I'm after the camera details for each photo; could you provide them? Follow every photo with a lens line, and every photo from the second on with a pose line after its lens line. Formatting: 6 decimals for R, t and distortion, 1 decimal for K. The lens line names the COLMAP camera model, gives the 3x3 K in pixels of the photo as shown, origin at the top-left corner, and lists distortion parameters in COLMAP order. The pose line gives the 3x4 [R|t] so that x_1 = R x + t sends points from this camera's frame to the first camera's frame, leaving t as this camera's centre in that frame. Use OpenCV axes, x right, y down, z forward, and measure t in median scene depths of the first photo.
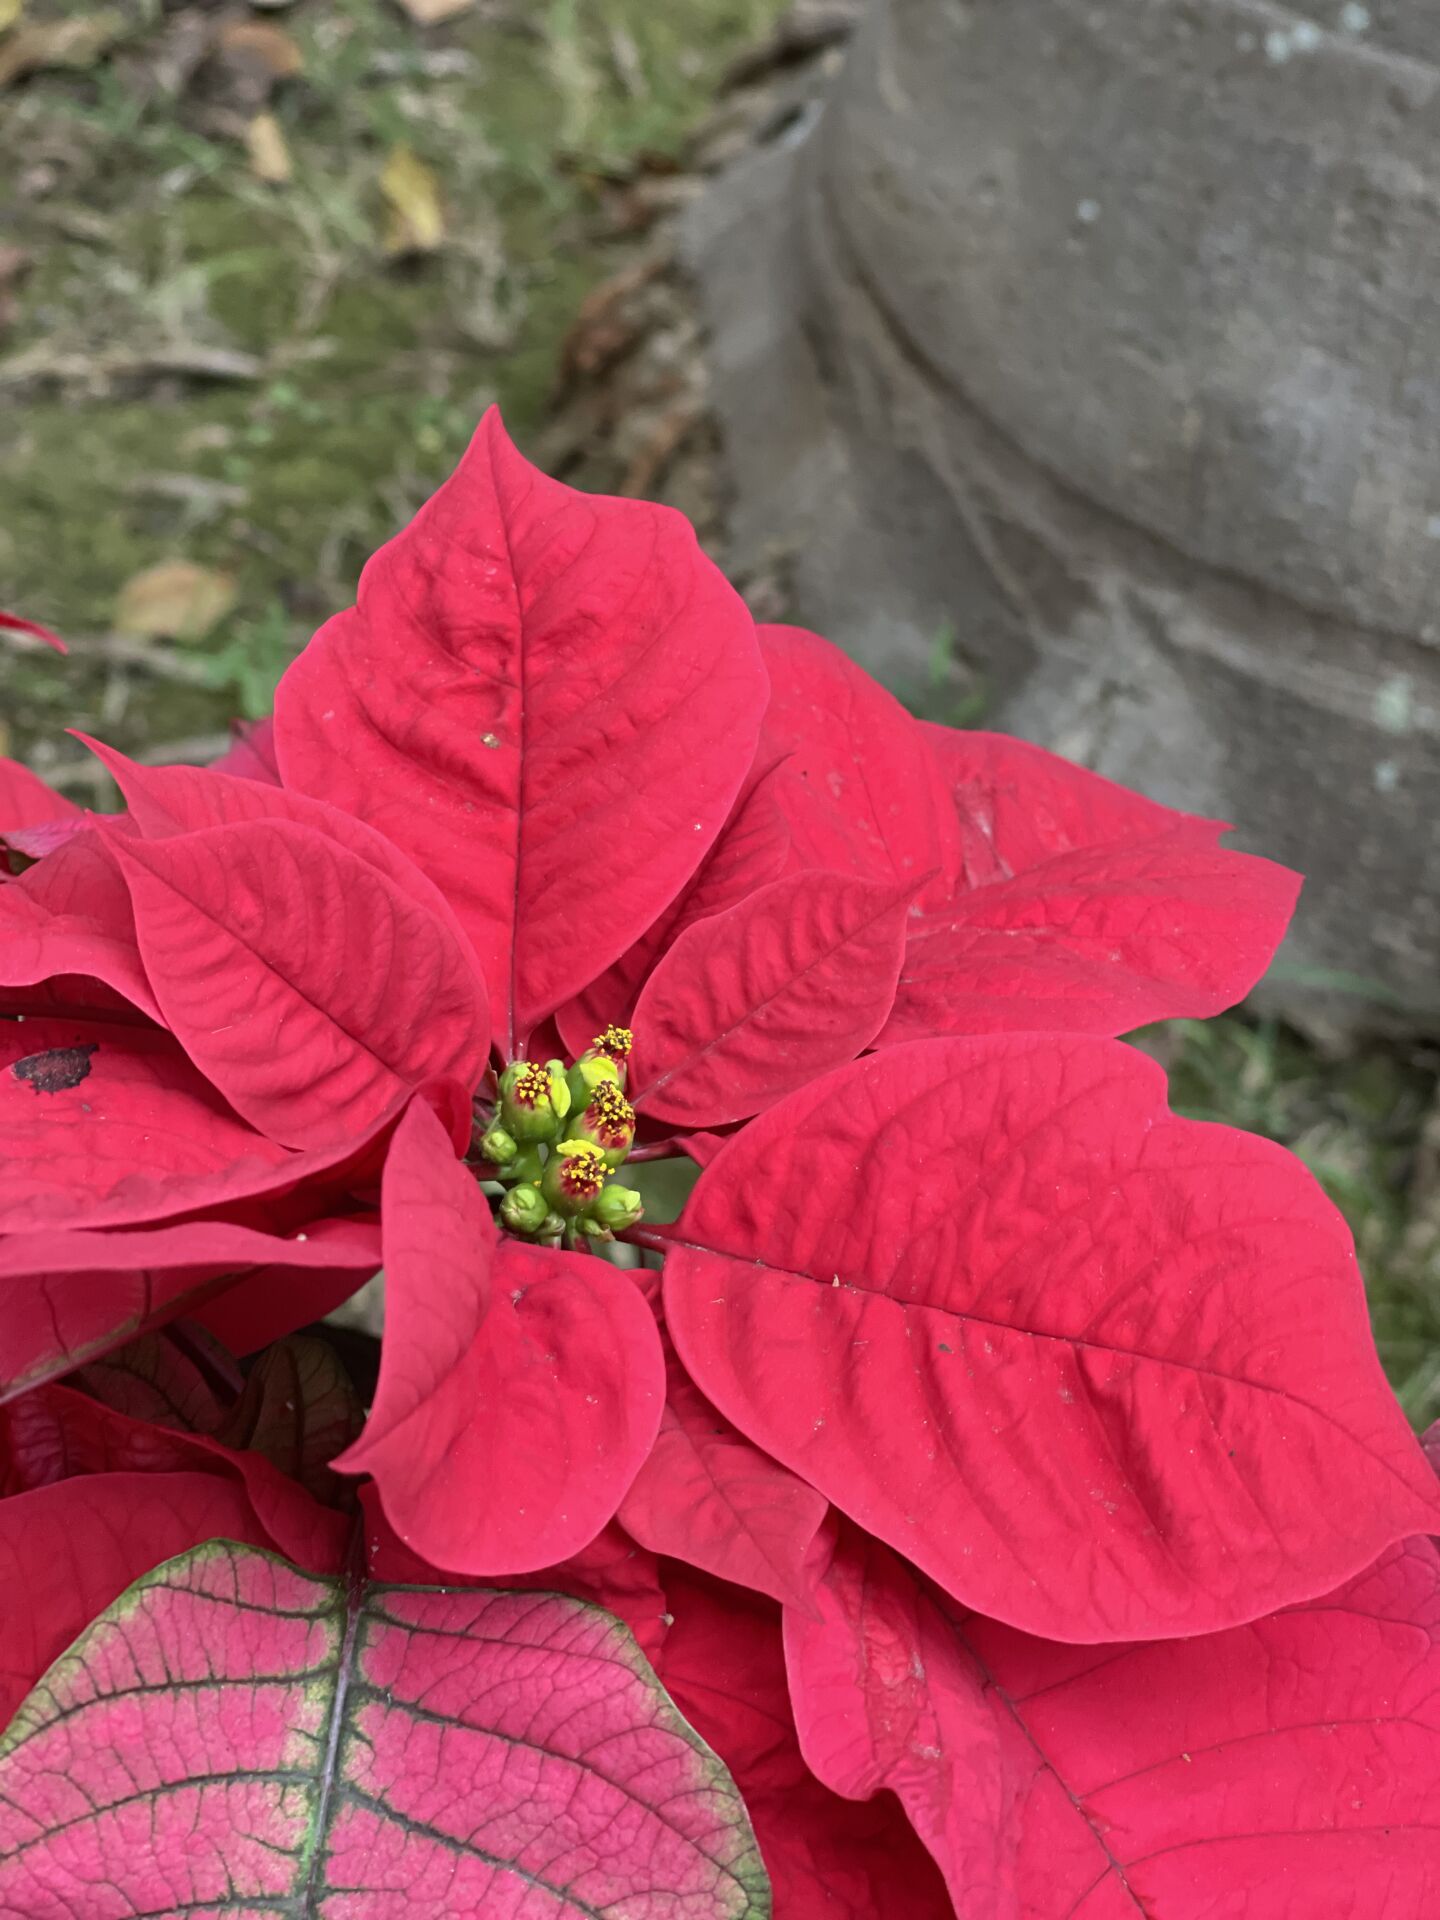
lens RADIAL K [[3587.1, 0, 720.0], [0, 3587.1, 960.0], [0, 0, 1]] dist [0.358881, -2.279335]
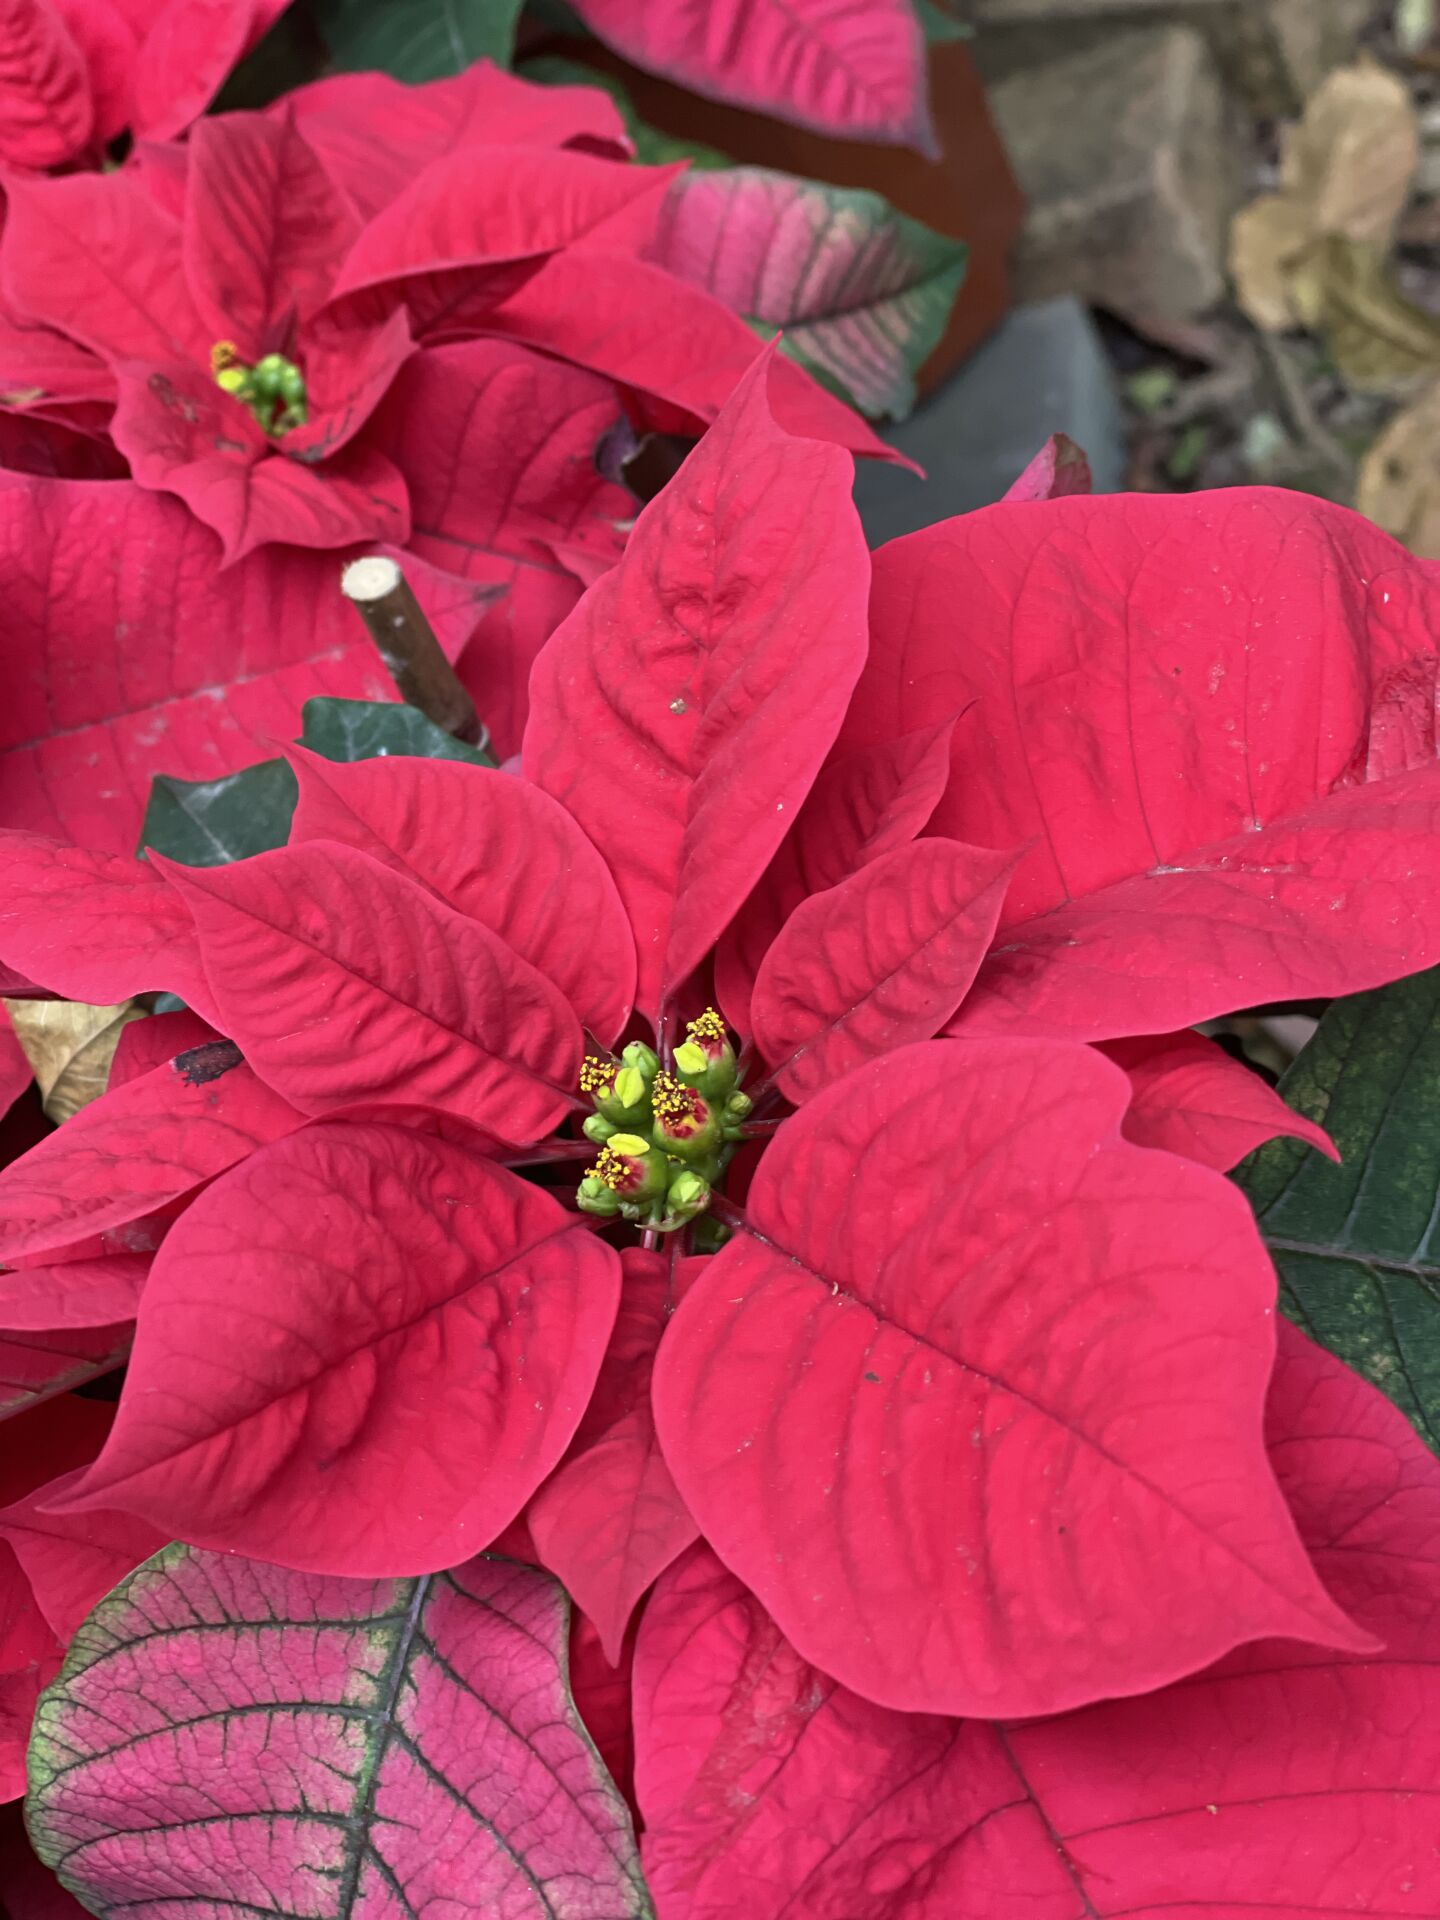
lens RADIAL K [[3587.1, 0, 720.0], [0, 3587.1, 960.0], [0, 0, 1]] dist [0.358881, -2.279335]
pose [[0.767136, 0.022693, -0.641083, 0.678660], [0.081187, 0.987903, 0.132120, -0.140677], [0.636326, -0.153401, 0.756014, 0.268824]]
